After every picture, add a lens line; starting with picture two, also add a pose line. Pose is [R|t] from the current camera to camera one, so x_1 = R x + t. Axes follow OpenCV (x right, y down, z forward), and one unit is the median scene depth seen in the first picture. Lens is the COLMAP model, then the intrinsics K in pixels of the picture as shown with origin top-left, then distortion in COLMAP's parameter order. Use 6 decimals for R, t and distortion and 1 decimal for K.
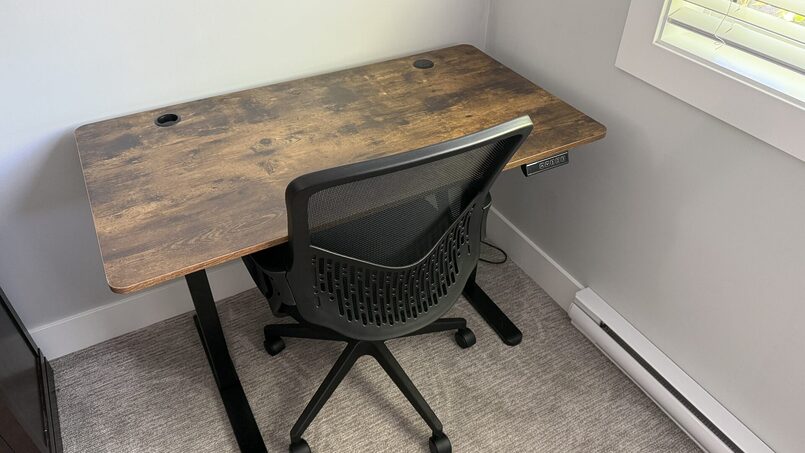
lens RADIAL K [[571.2, 0, 402.5], [0, 571.2, 226.5], [0, 0, 1]] dist [0.182771, -0.336848]
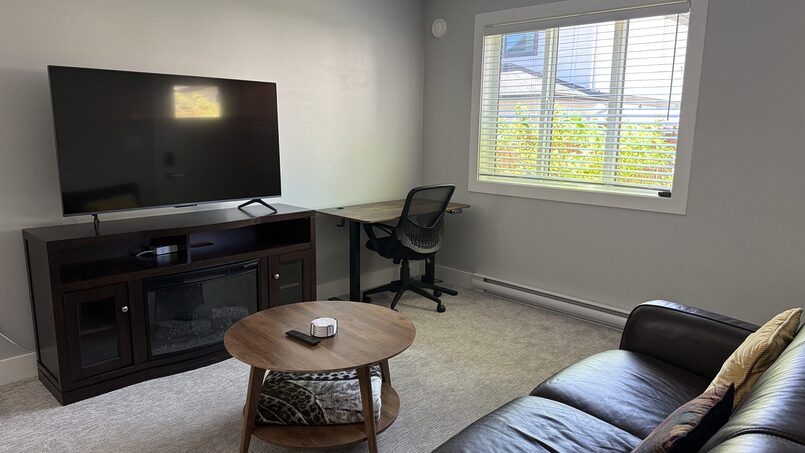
lens RADIAL K [[571.2, 0, 402.5], [0, 571.2, 226.5], [0, 0, 1]] dist [0.182771, -0.336848]
pose [[0.957389, -0.054515, 0.283610, -1.007847], [0.184709, 0.870497, -0.456200, 1.431849], [-0.222012, 0.489146, 0.843473, -1.695061]]
